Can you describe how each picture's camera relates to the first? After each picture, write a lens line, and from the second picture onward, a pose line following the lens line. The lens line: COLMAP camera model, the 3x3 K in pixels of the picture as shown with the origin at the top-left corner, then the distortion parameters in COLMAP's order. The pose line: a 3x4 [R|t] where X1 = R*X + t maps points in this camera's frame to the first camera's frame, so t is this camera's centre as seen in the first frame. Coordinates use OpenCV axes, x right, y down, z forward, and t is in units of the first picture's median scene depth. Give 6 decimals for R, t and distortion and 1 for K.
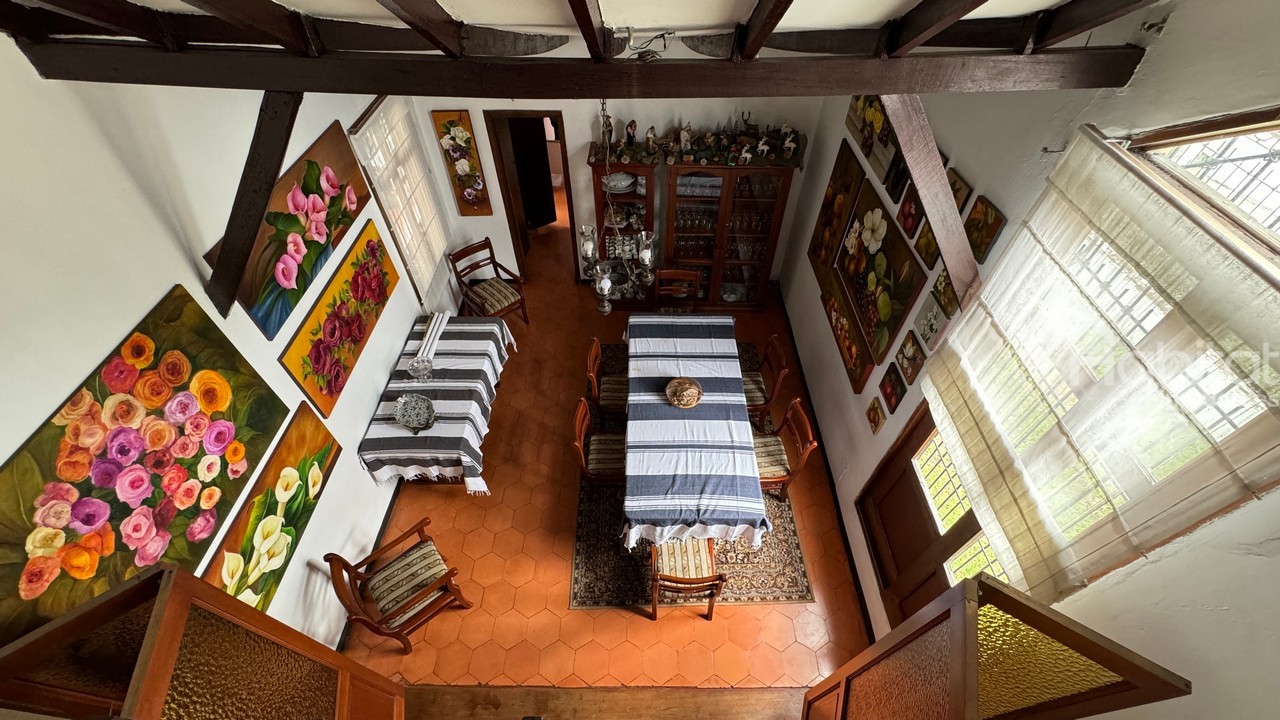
lens RADIAL K [[510.2, 0, 640.6], [0, 510.2, 359.1], [0, 0, 1]] dist [-0.004393, 0.000942]
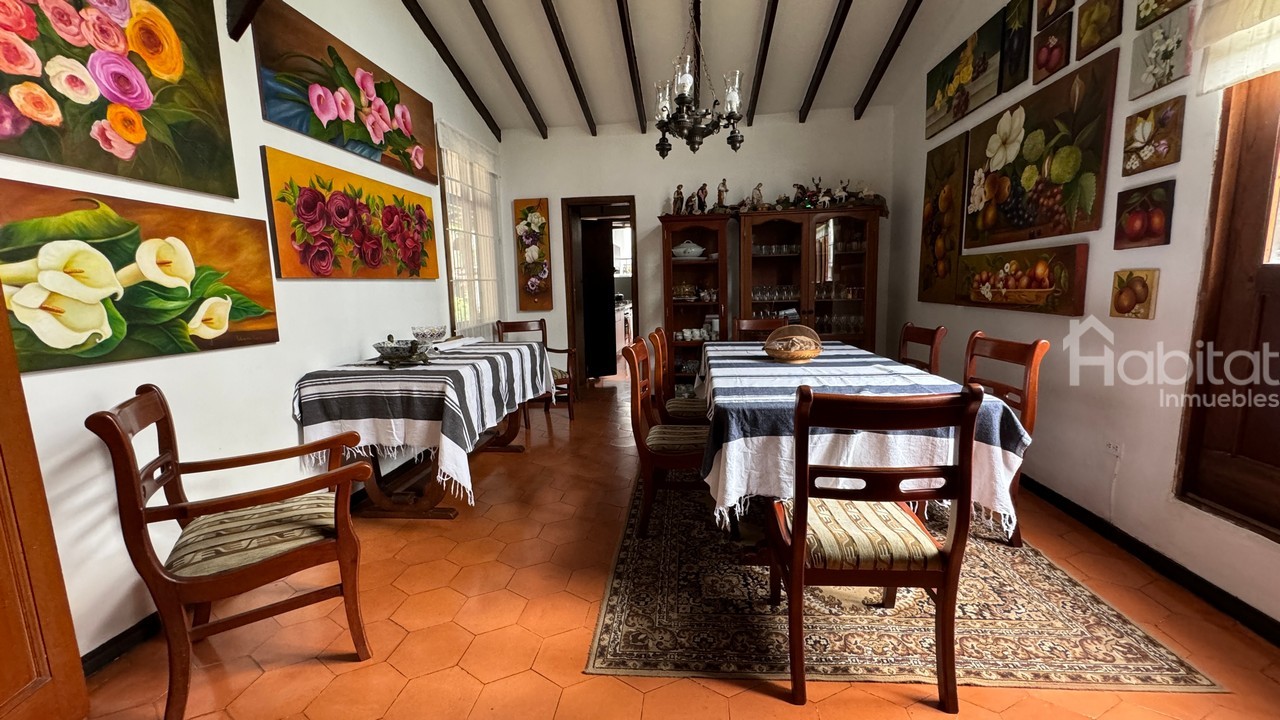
lens RADIAL K [[510.2, 0, 640.5], [0, 510.2, 360.7], [0, 0, 1]] dist [-0.004393, 0.000942]
pose [[0.994782, -0.011057, -0.101420, -0.046886], [-0.056660, 0.766828, -0.639347, 0.520496], [0.084841, 0.641758, 0.762200, 0.488279]]
